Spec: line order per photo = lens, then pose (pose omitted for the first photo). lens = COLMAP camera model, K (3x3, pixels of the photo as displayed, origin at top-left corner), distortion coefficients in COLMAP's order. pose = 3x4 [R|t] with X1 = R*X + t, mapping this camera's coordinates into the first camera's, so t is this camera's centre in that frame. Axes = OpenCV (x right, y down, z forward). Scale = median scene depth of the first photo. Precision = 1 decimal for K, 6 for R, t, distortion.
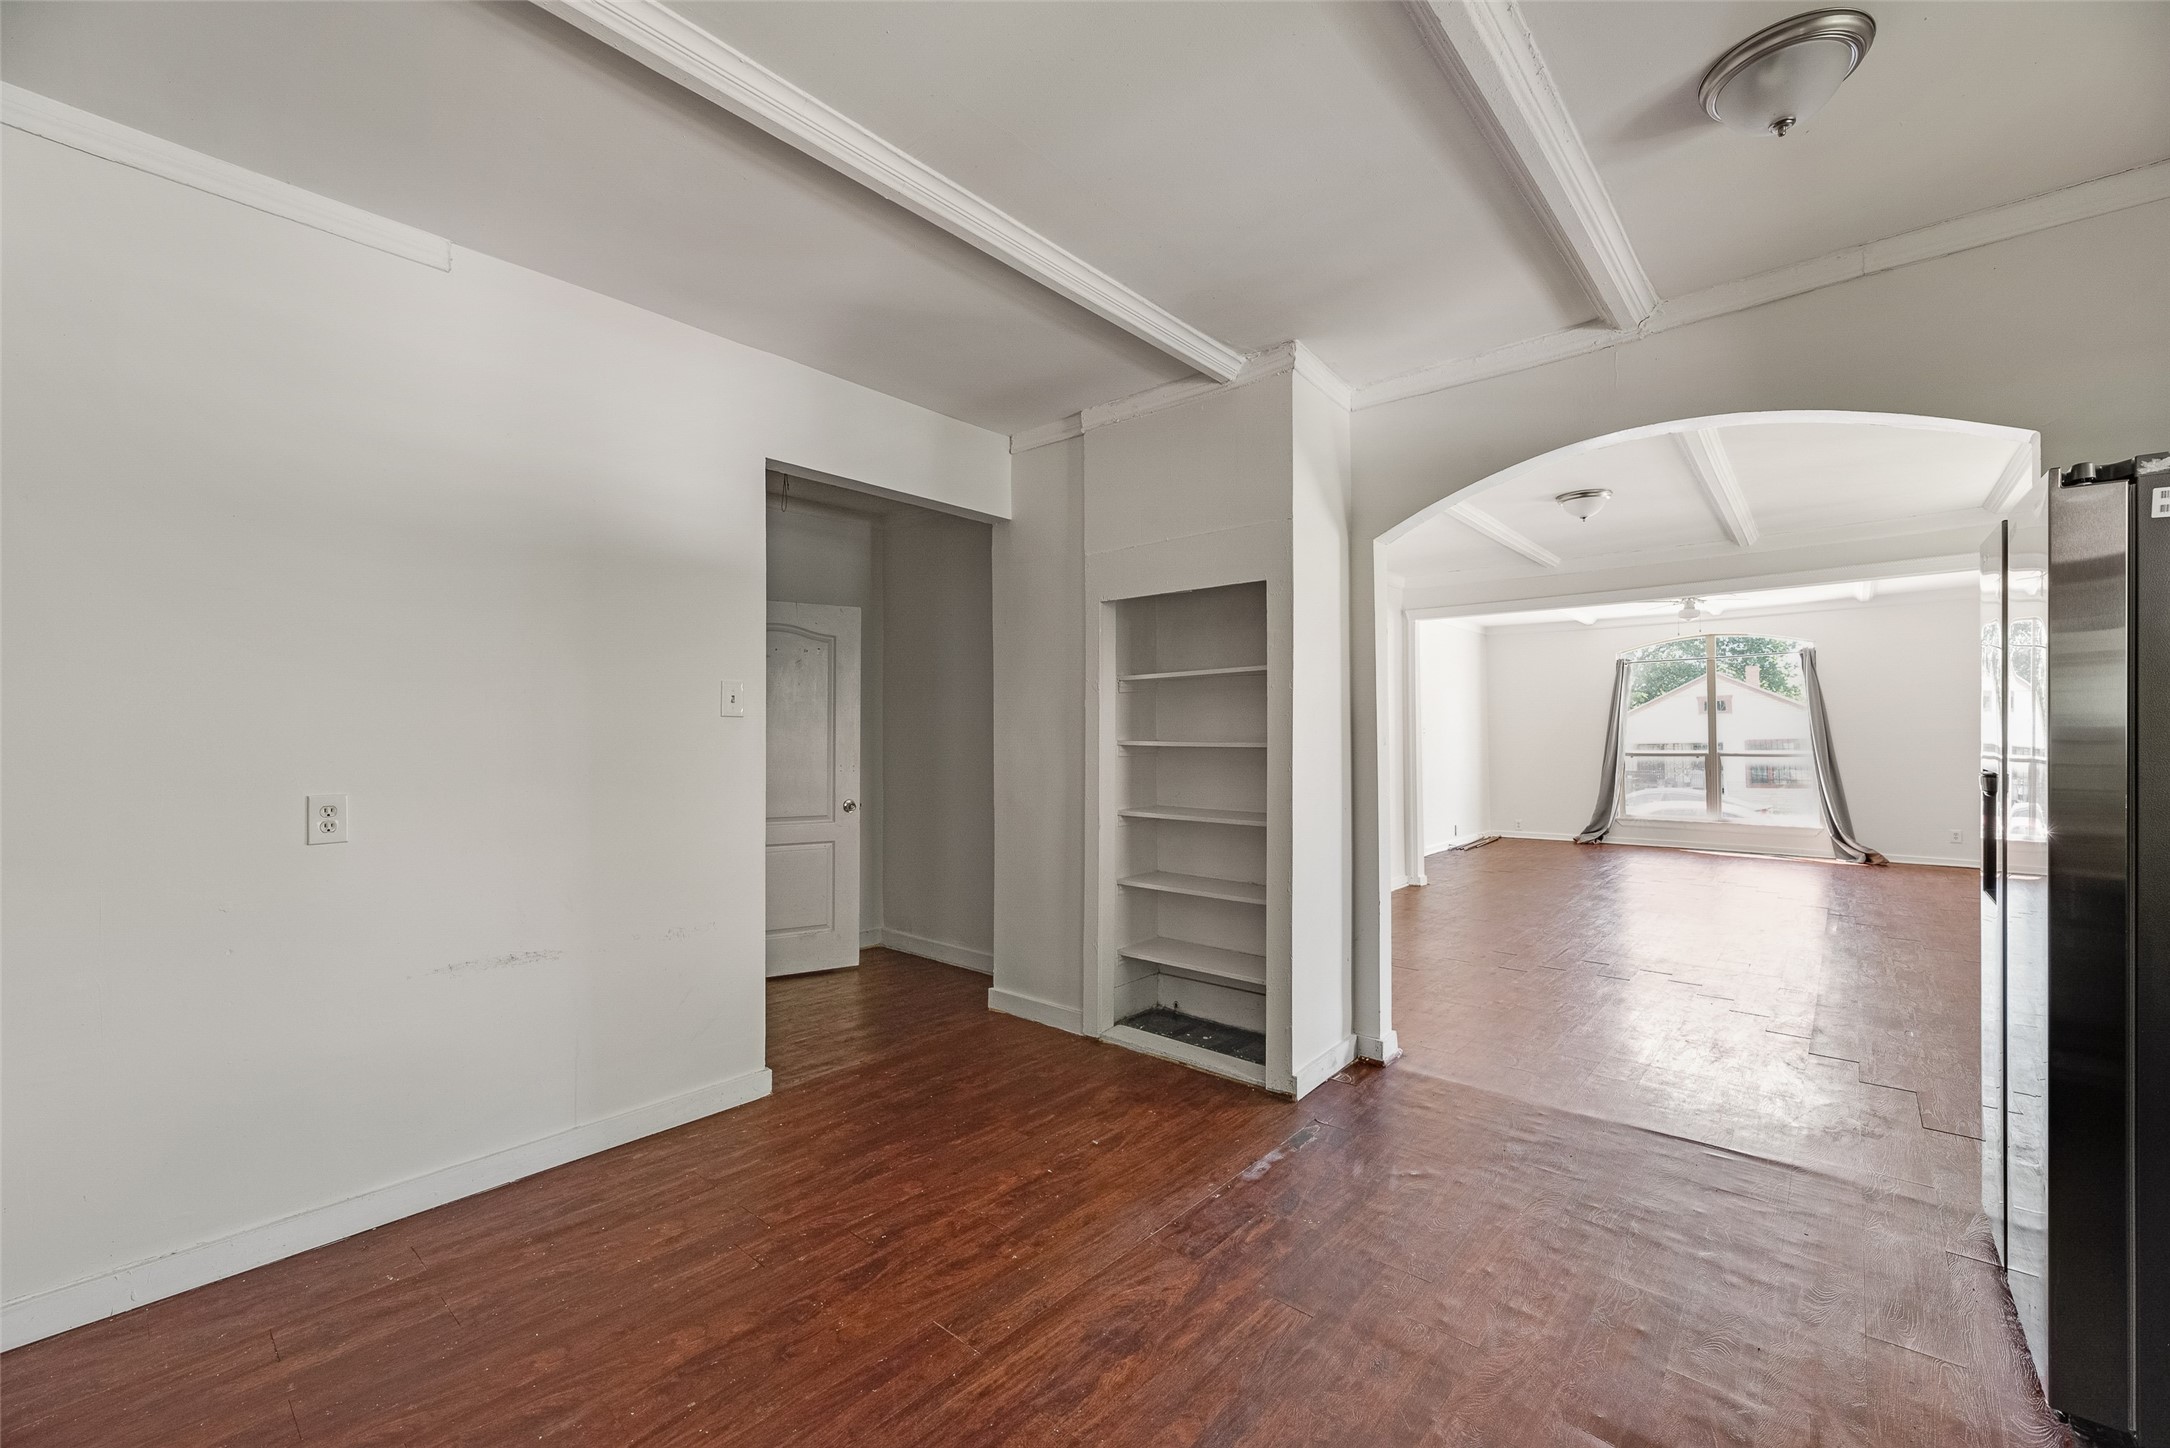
lens RADIAL K [[856.8, 0, 1072.5], [0, 856.8, 715.2], [0, 0, 1]] dist [-0.003812, -0.000207]
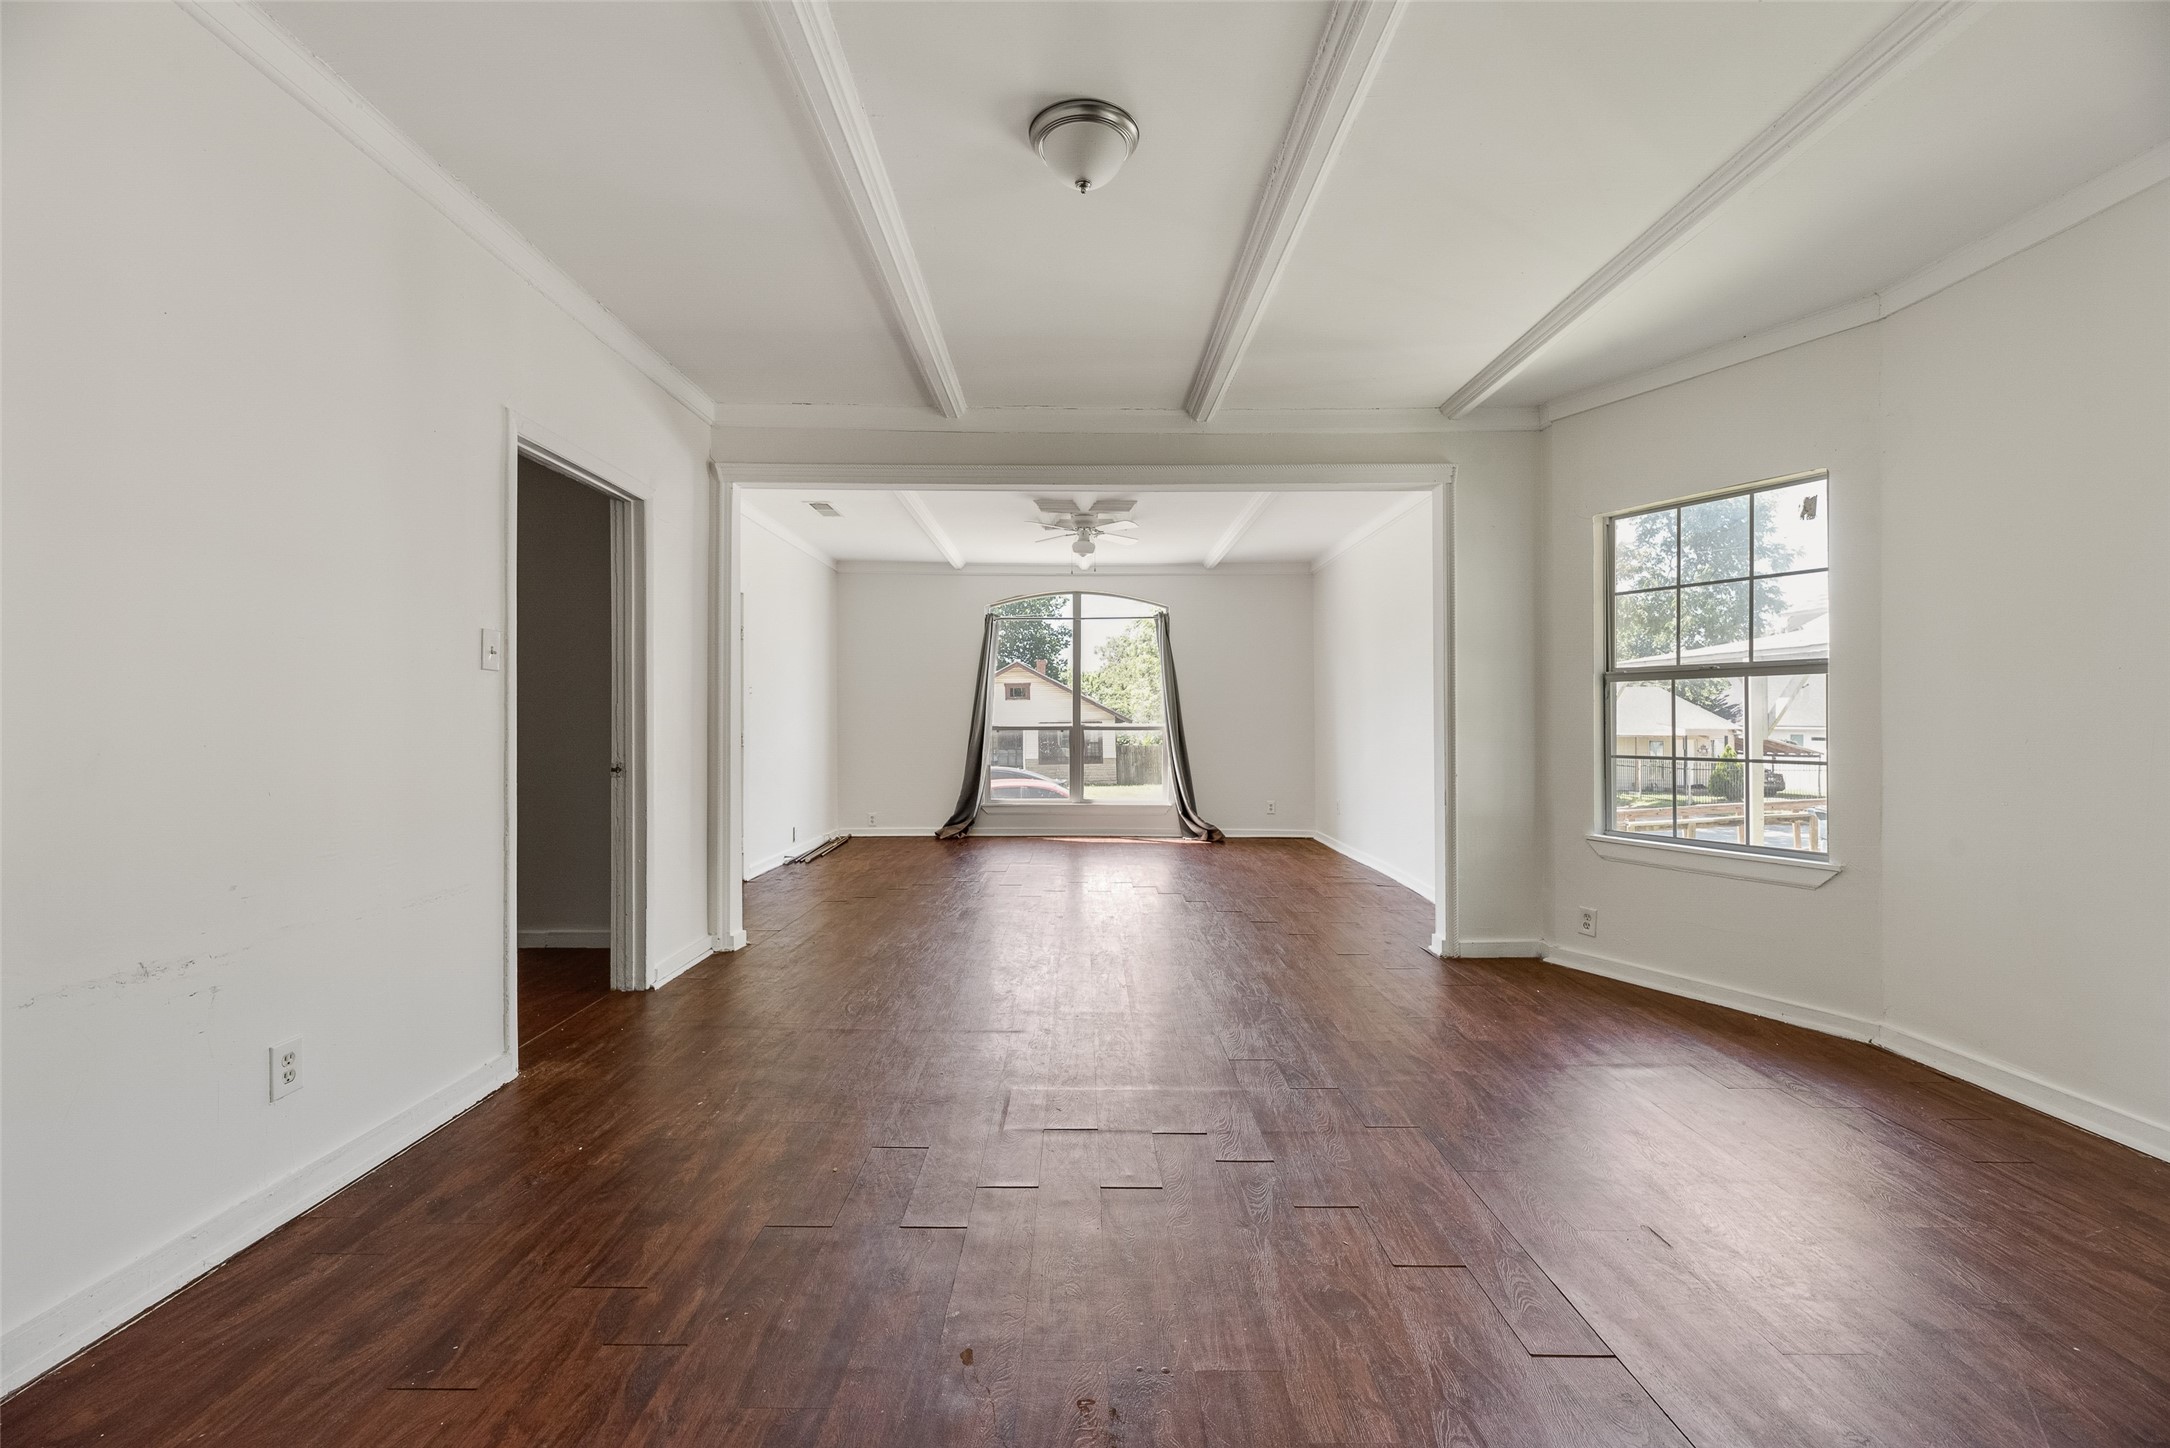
lens RADIAL K [[856.8, 0, 1080.5], [0, 856.8, 712.7], [0, 0, 1]] dist [-0.003812, -0.000207]
pose [[0.737767, 0.012717, 0.674935, 0.150735], [-0.023567, 0.999698, 0.006924, 0.023750], [-0.674644, -0.021015, 0.737845, 0.337026]]
